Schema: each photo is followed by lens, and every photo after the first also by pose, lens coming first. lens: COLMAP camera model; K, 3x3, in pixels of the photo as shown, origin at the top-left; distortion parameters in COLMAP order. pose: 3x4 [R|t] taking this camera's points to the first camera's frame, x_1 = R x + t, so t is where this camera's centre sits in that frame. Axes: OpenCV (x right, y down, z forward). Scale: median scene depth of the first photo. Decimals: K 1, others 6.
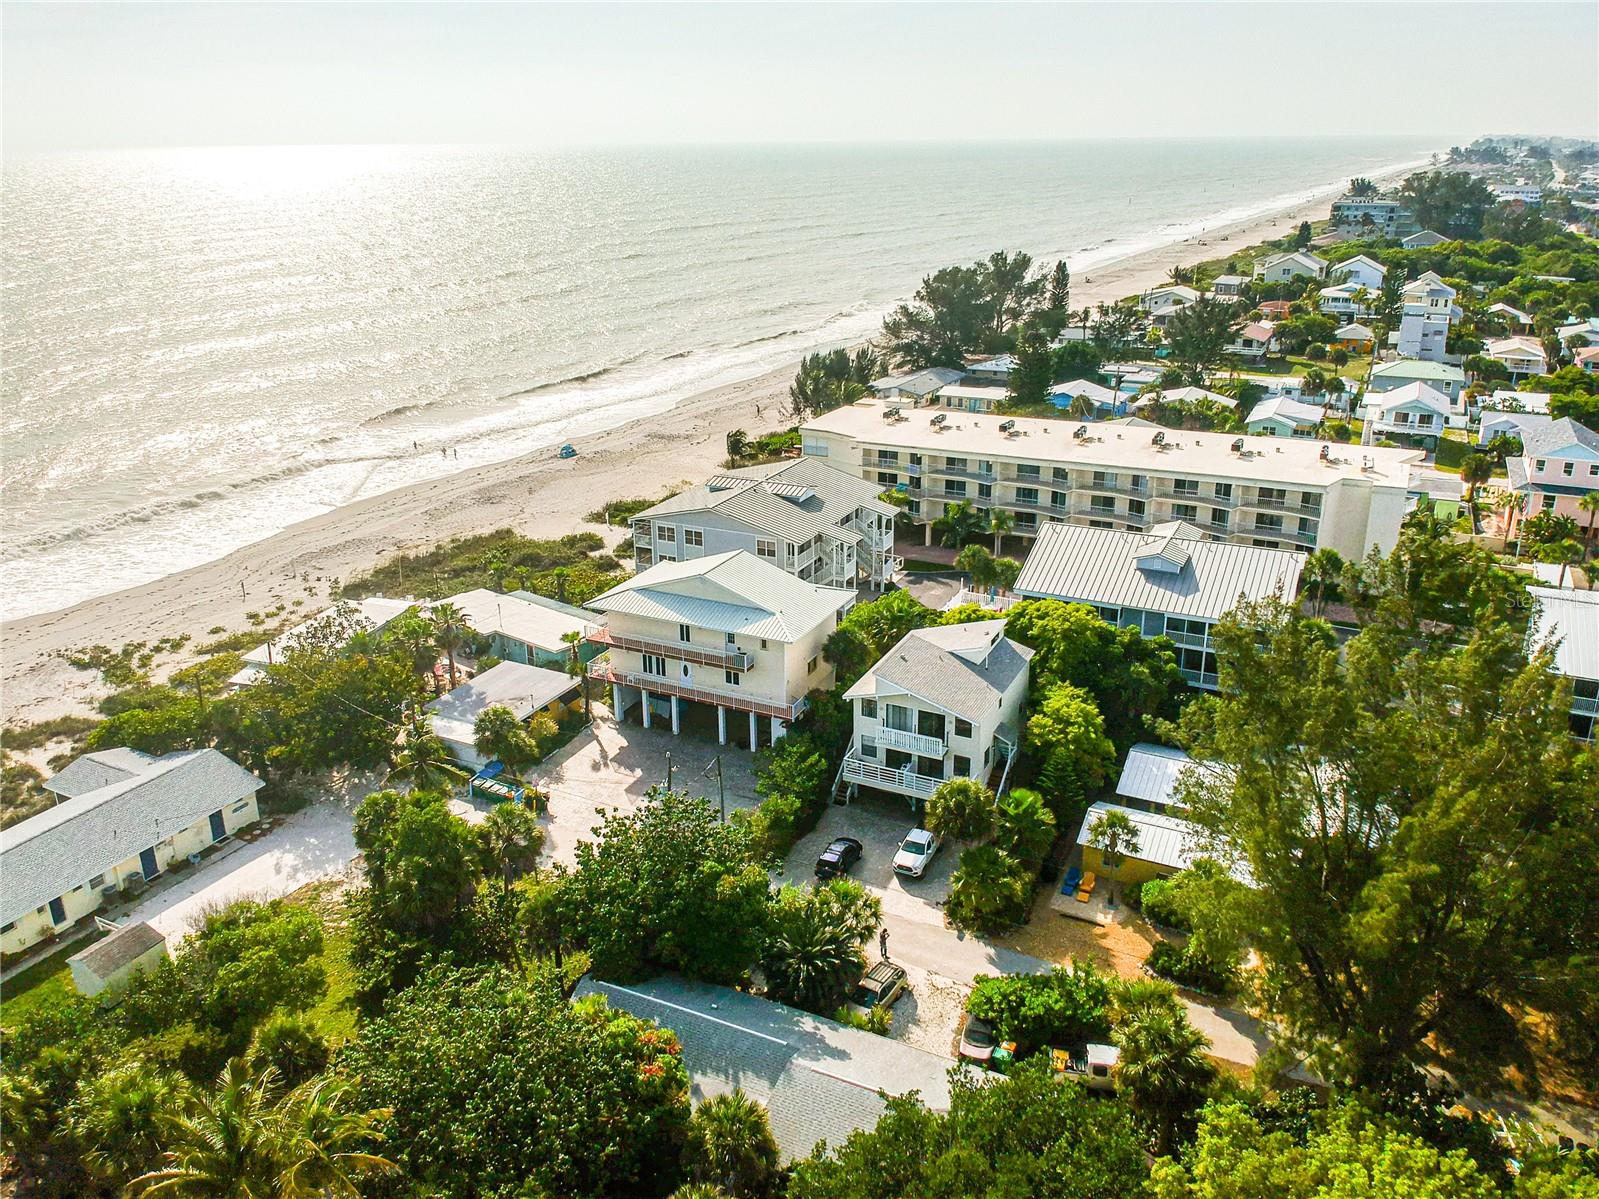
lens RADIAL K [[1203.9, 0, 799.5], [0, 1203.9, 599.5], [0, 0, 1]] dist [0.105952, -0.194243]
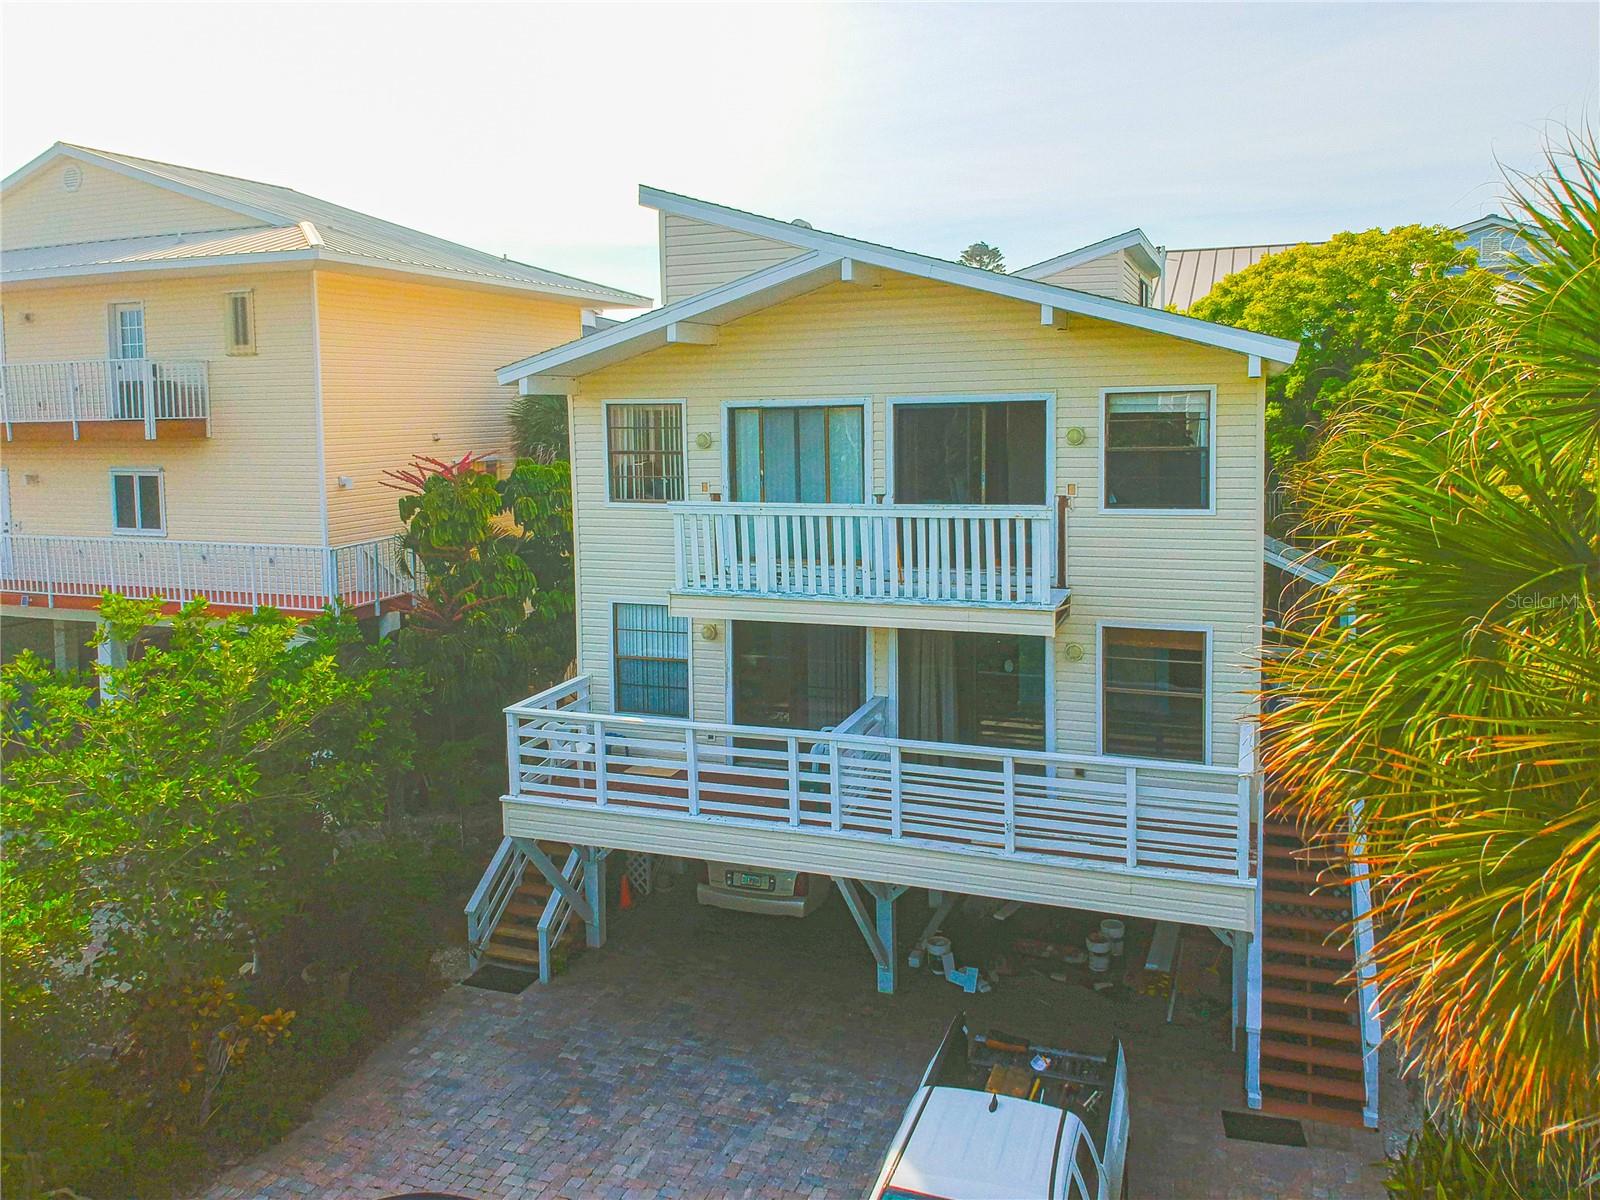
lens RADIAL K [[1162.2, 0, 799.2], [0, 1162.2, 536.4], [0, 0, 1]] dist [-0.002587, -0.003871]
pose [[0.993863, -0.014649, 0.109645, 0.061335], [0.043865, 0.962122, -0.269066, 0.155969], [-0.101550, 0.272225, 0.956860, 0.811828]]
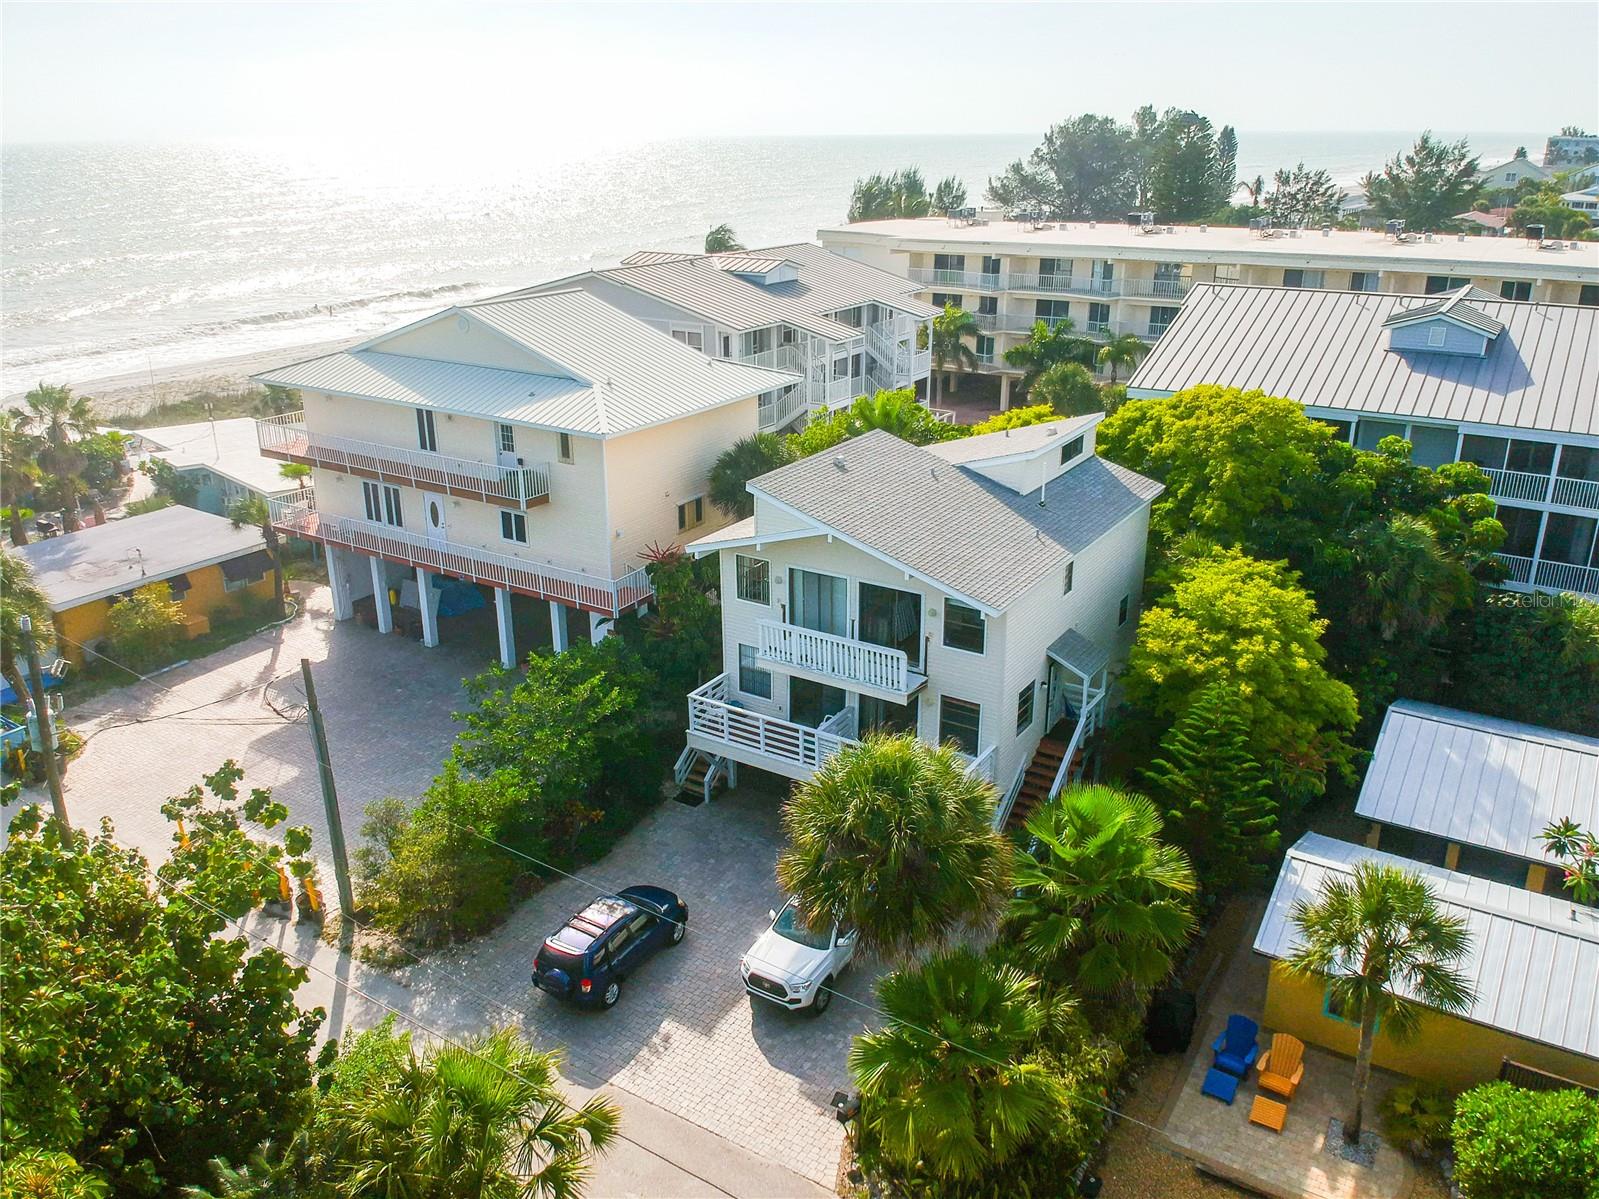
lens RADIAL K [[1203.9, 0, 799.5], [0, 1203.9, 599.5], [0, 0, 1]] dist [0.105952, -0.194243]
pose [[0.993103, 0.039993, -0.110213, 0.120388], [-0.039227, 0.999189, 0.009114, 0.092076], [0.110488, -0.004728, 0.993866, 0.576393]]
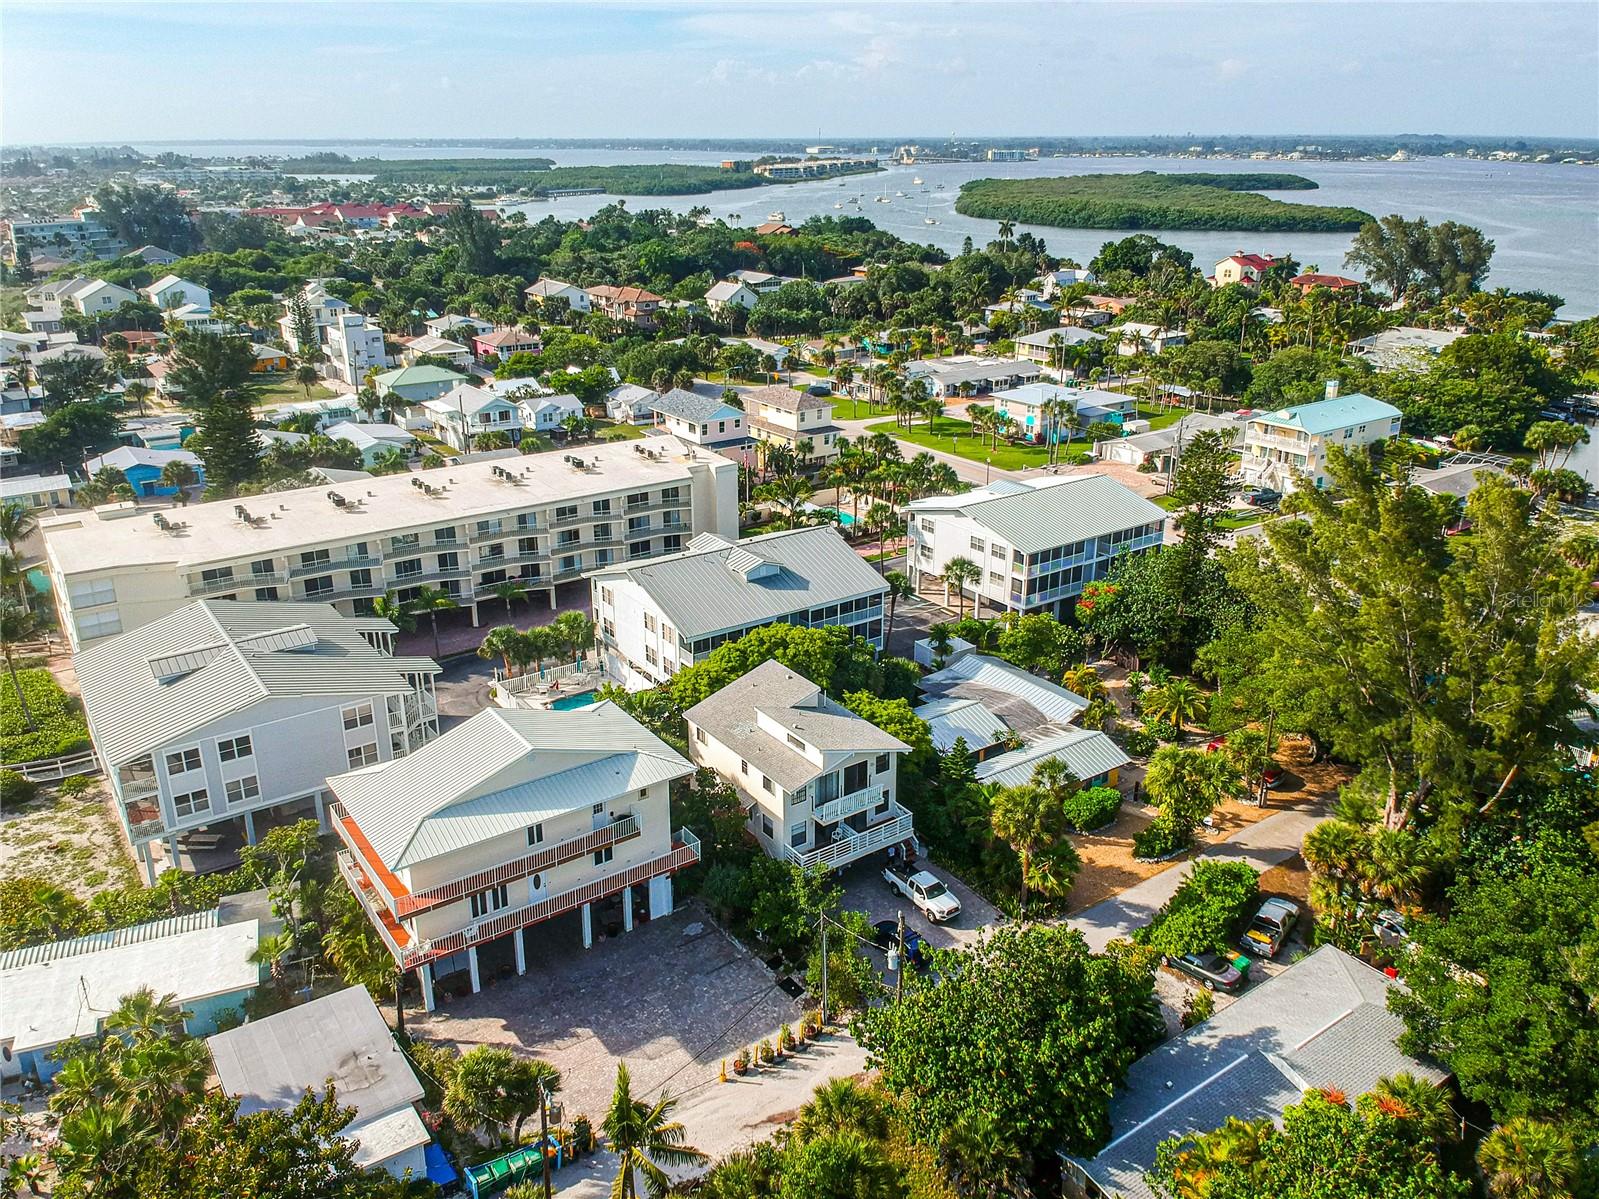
lens RADIAL K [[1203.9, 0, 799.5], [0, 1203.9, 599.5], [0, 0, 1]] dist [0.105952, -0.194243]
pose [[0.477636, -0.304627, 0.824055, -0.641676], [0.308306, 0.936430, 0.167470, -0.198650], [-0.822685, 0.174072, 0.541191, 0.473539]]
